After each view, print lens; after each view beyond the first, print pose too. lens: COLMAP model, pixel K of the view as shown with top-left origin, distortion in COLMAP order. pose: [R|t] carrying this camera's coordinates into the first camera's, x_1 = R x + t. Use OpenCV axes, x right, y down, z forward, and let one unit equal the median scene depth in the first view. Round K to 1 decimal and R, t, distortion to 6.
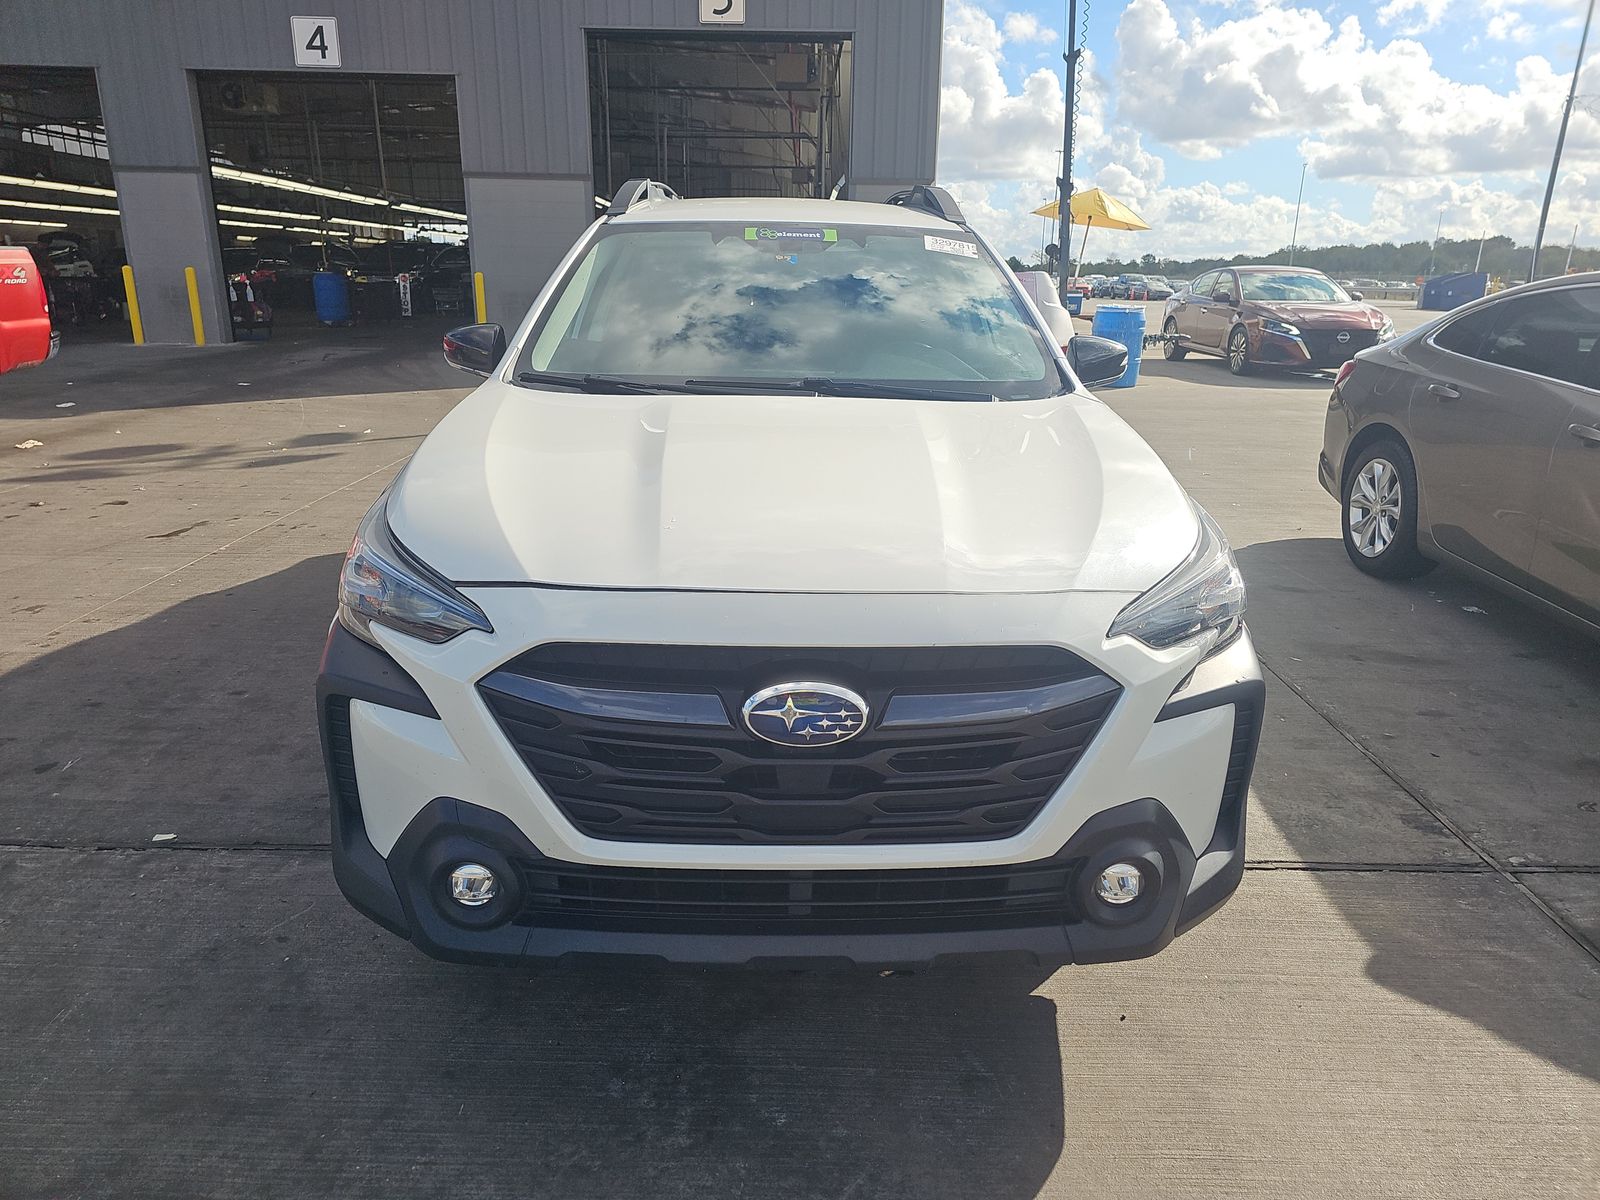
lens RADIAL K [[1079.5, 0, 800.3], [0, 1079.5, 609.3], [0, 0, 1]] dist [0.029752, -0.000608]
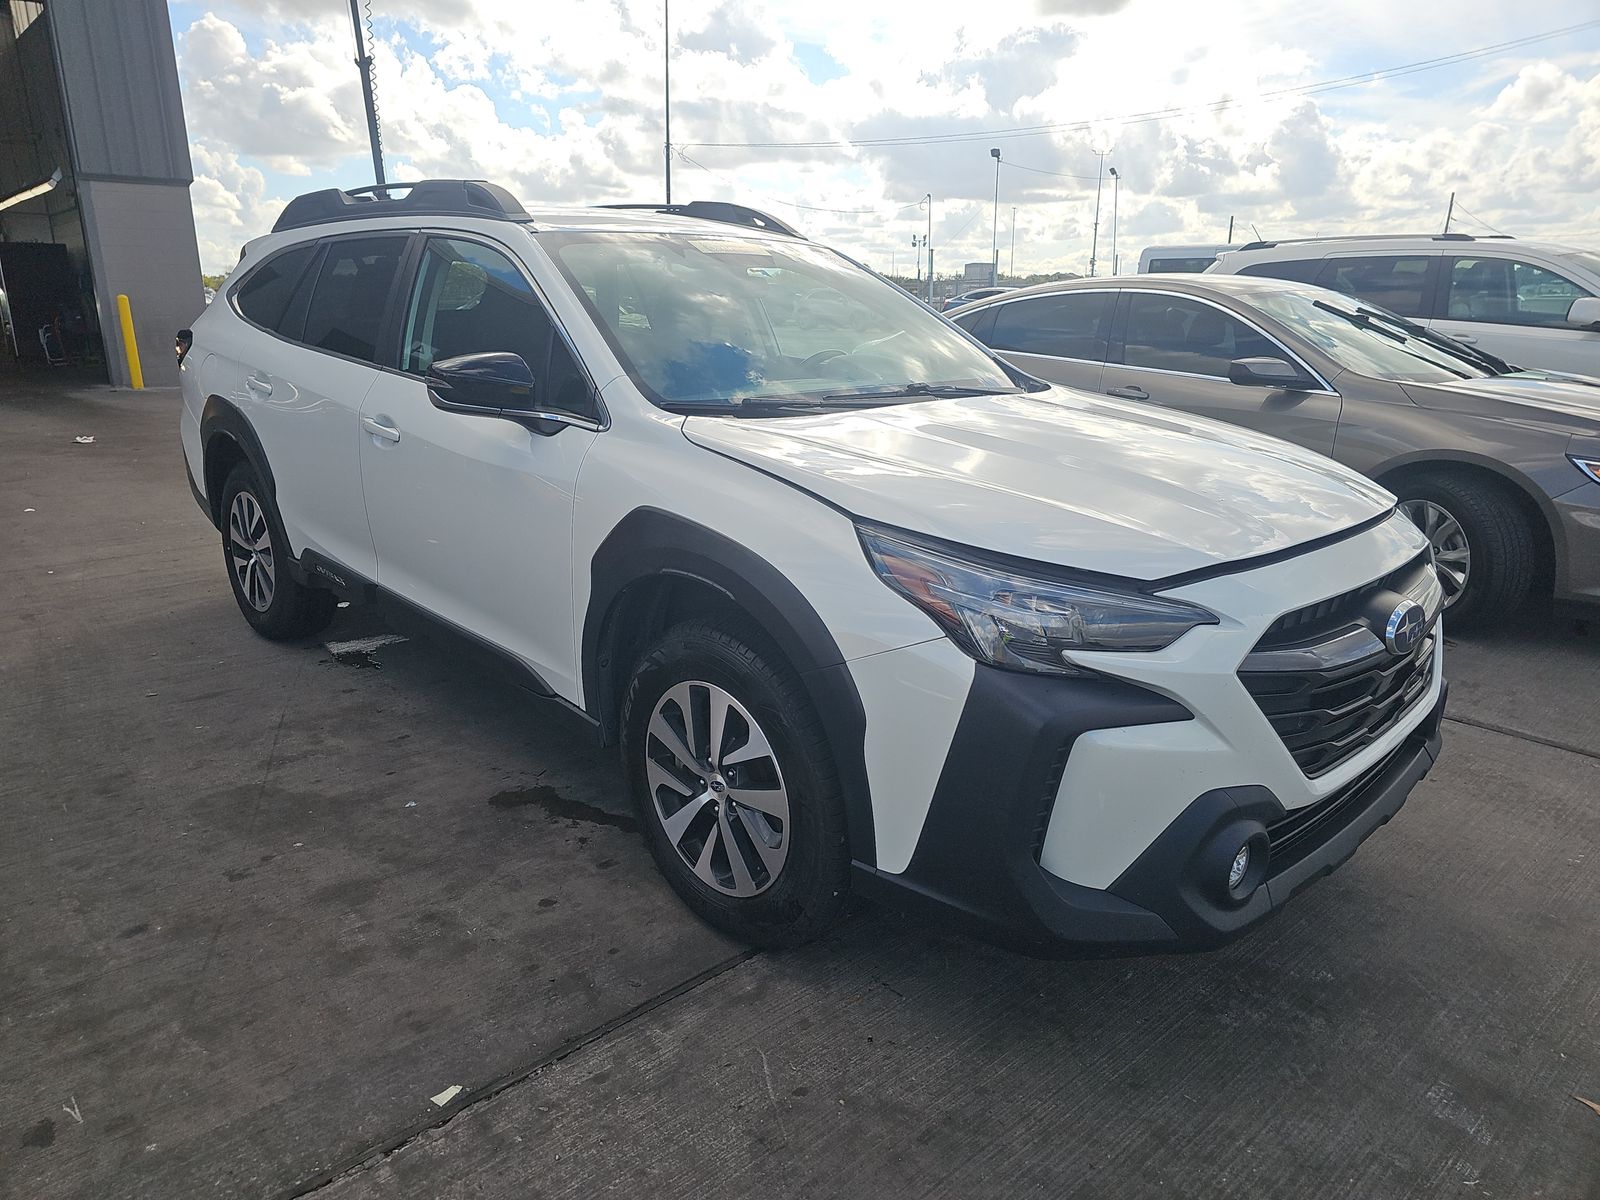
lens RADIAL K [[1063.3, 0, 800.0], [0, 1063.3, 600.0], [0, 0, 1]] dist [0.032585, -0.021509]
pose [[0.733448, -0.201318, 0.649250, -0.832765], [0.212963, 0.975105, 0.061778, -0.100652], [-0.645524, 0.092955, 0.758062, 0.312245]]
